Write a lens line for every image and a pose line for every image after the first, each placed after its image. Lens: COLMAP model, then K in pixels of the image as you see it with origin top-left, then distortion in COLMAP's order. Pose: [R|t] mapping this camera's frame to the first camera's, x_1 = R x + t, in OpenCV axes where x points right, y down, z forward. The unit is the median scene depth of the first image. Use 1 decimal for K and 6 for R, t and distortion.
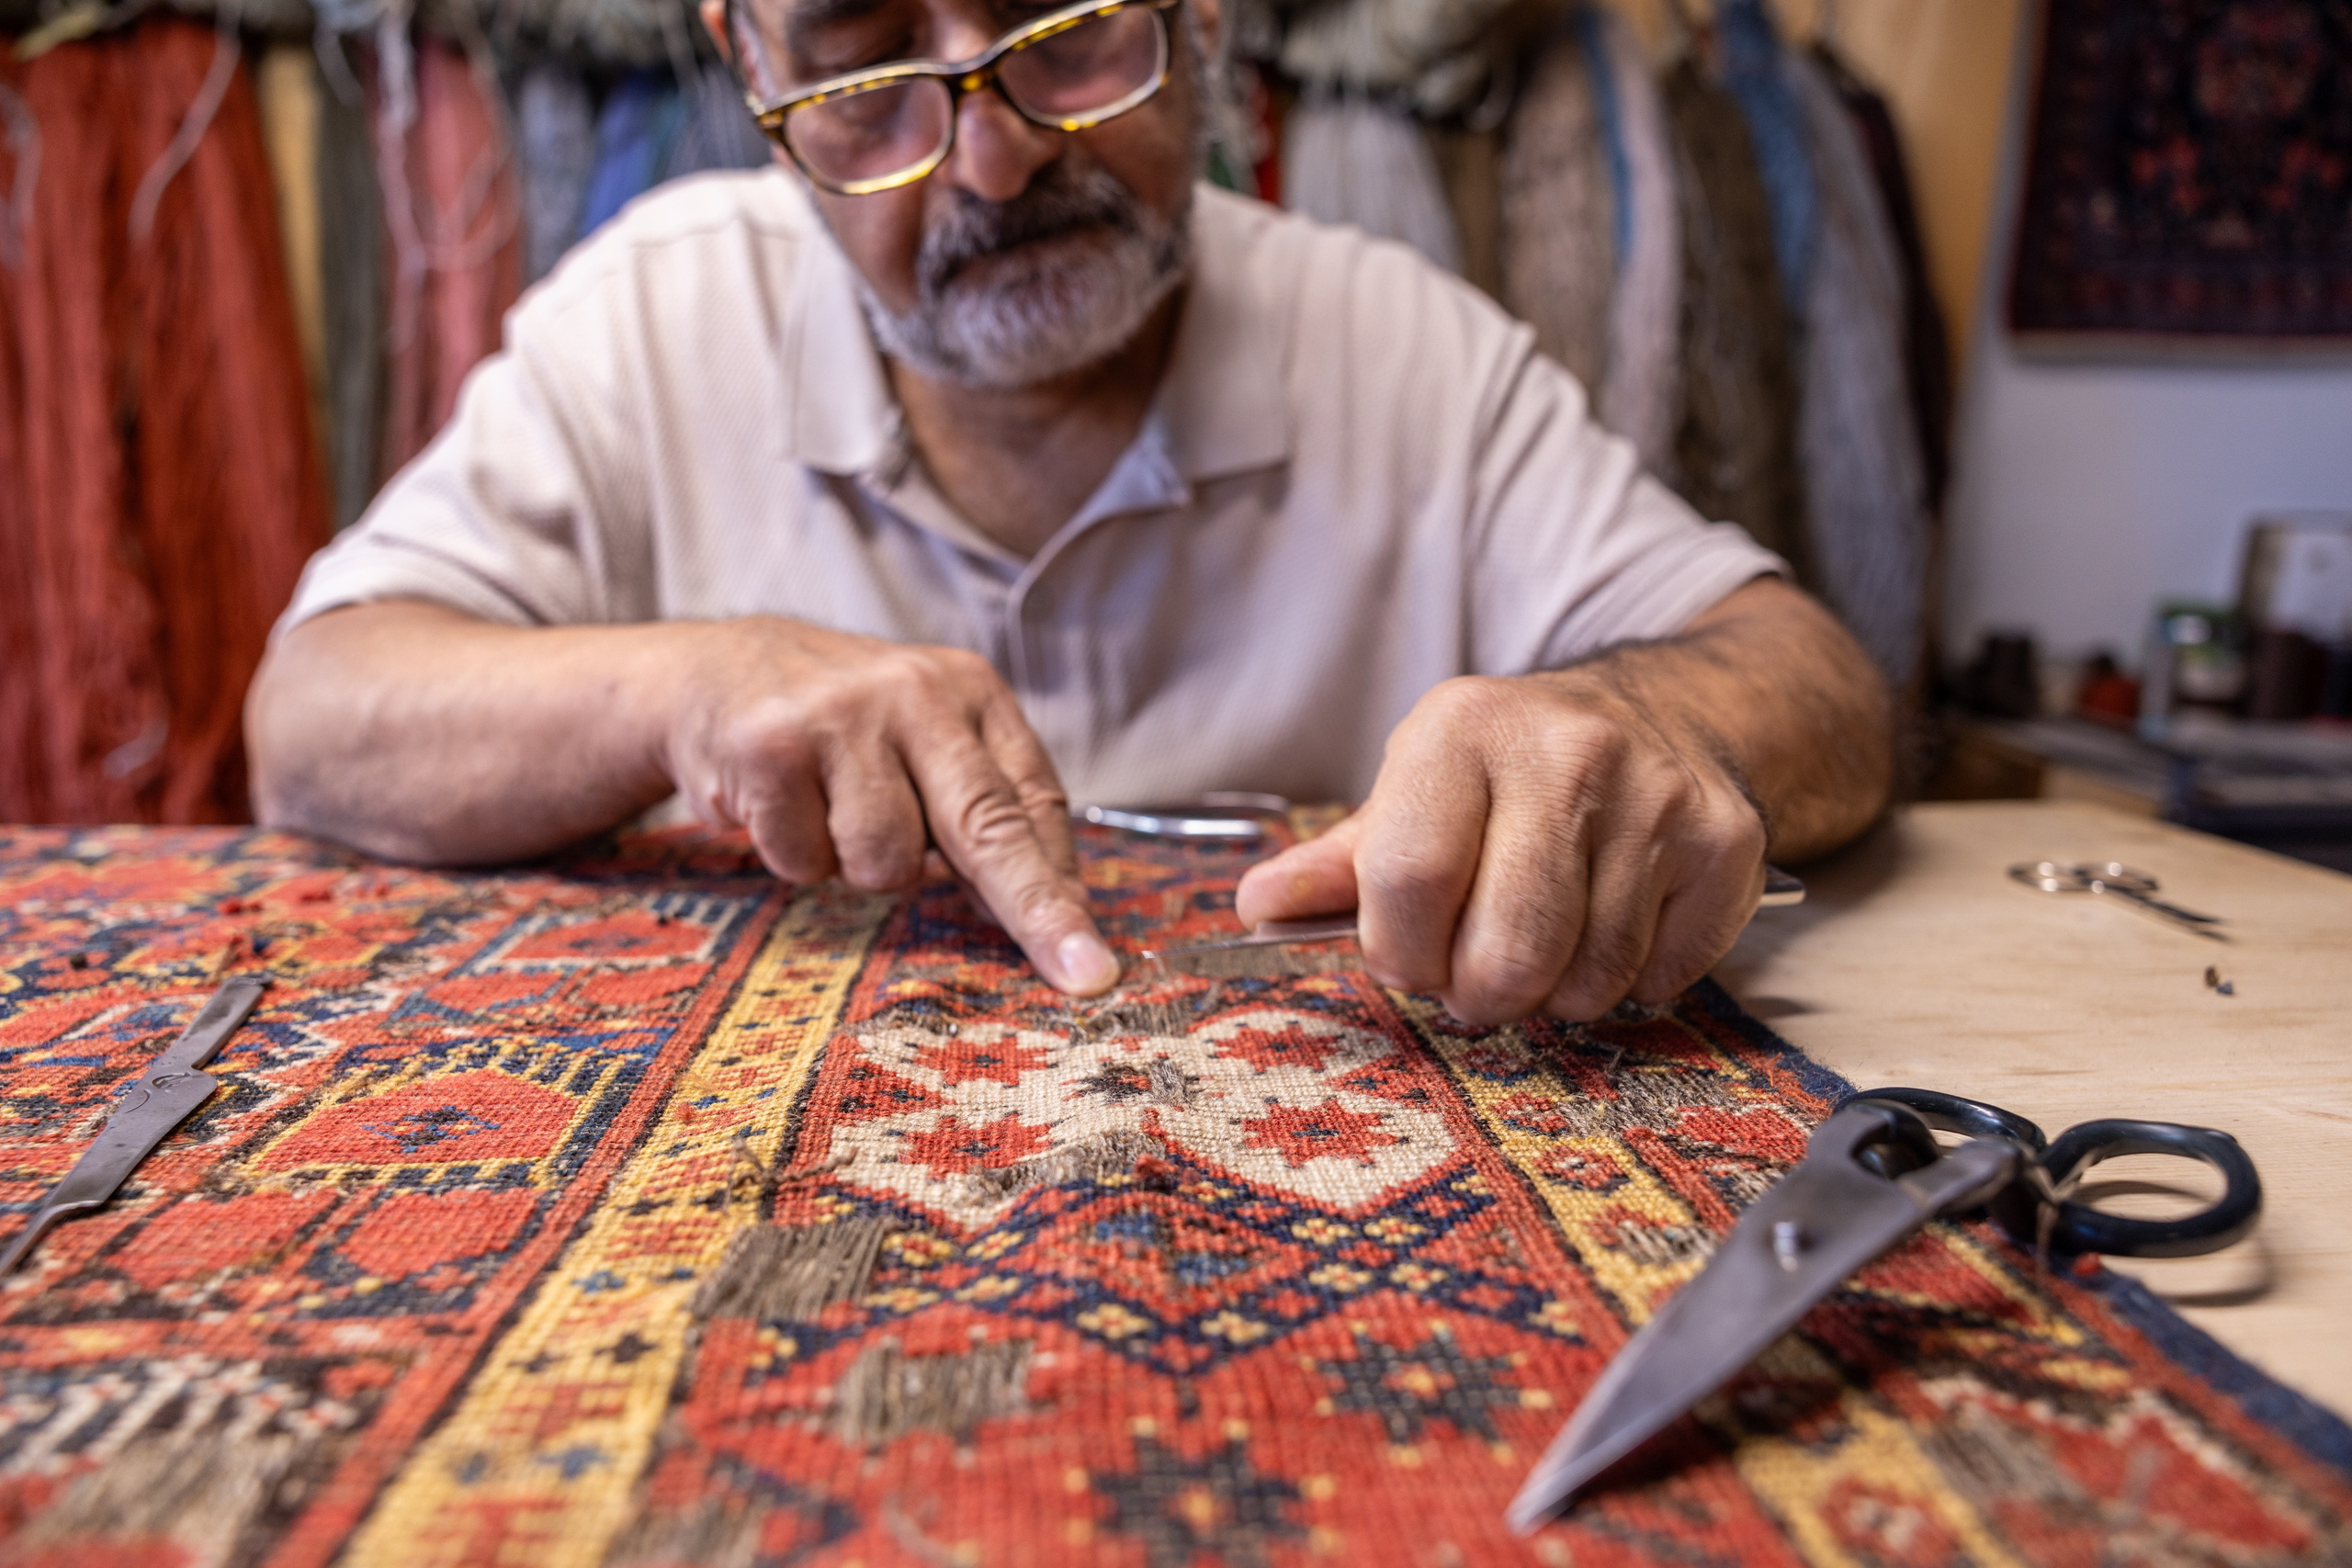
lens RADIAL K [[1541.0, 0, 1174.7], [0, 1541.0, 783.5], [0, 0, 1]] dist [0.020885, 0.002752]
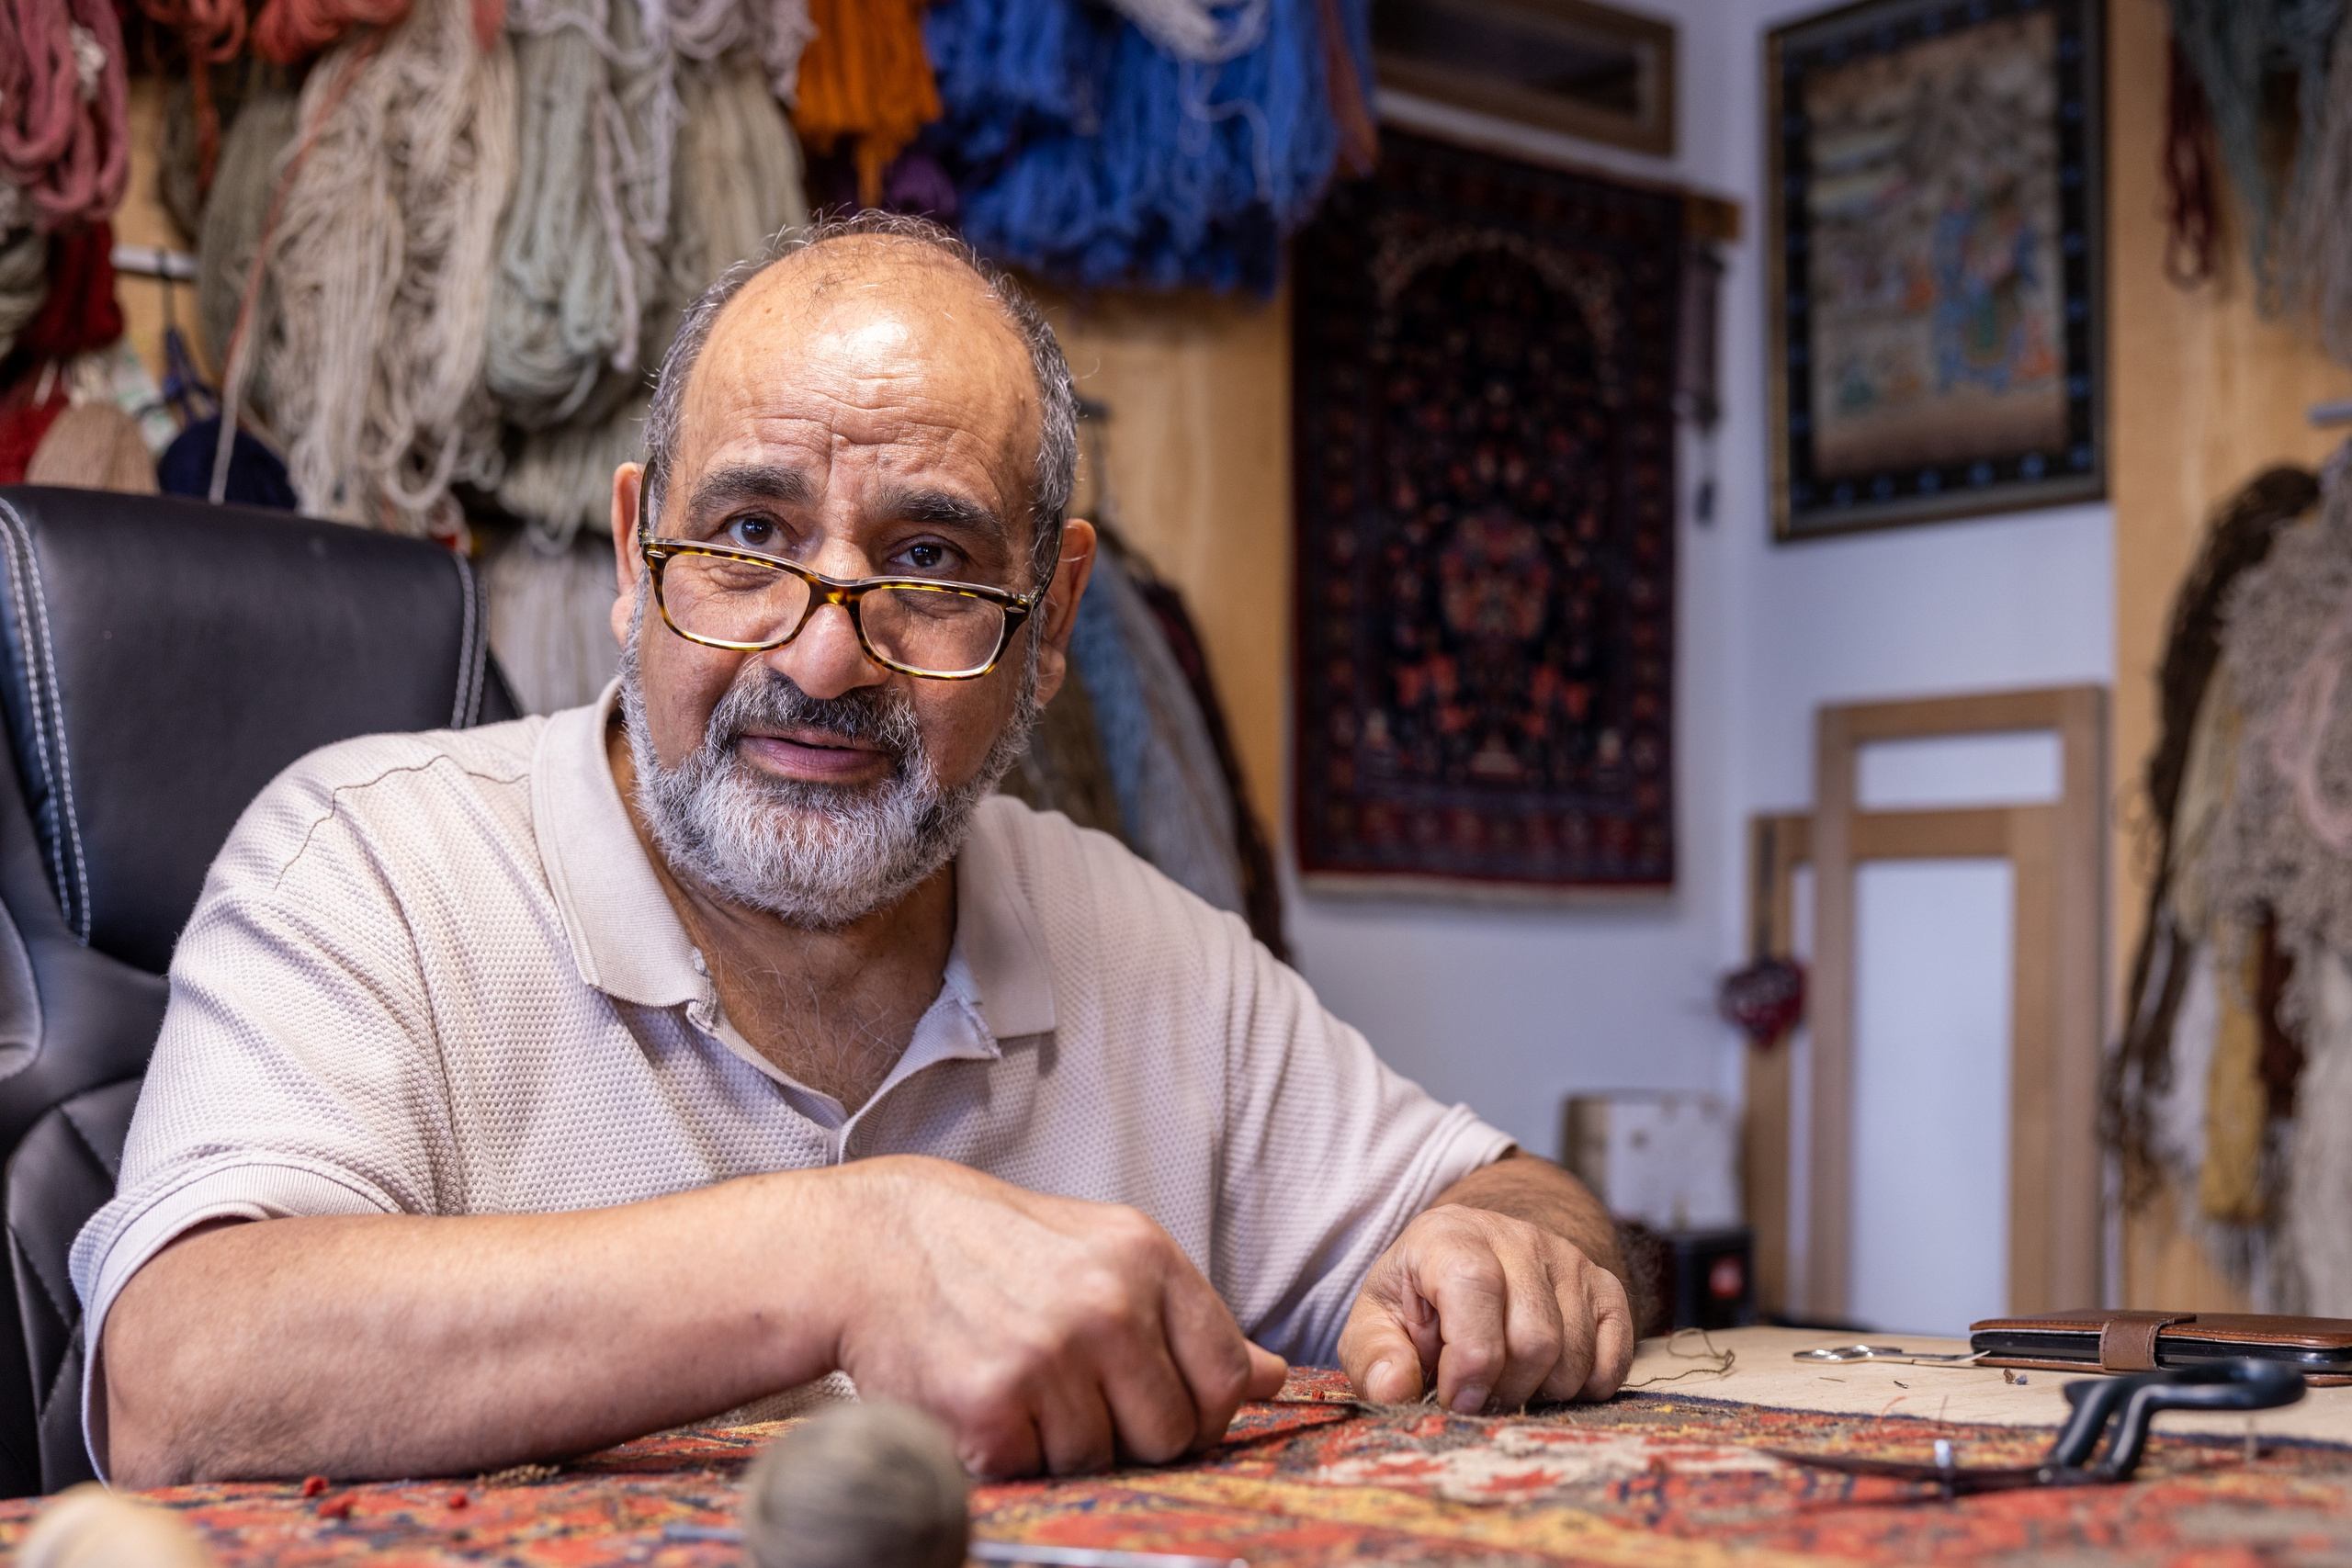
lens RADIAL K [[2917.7, 0, 1219.0], [0, 2917.7, 781.5], [0, 0, 1]] dist [0.003576, -0.002014]
pose [[0.842810, 0.032671, 0.537218, -0.364518], [0.126845, 0.957981, -0.257259, 0.054600], [-0.523050, 0.284964, 0.803252, -0.228995]]
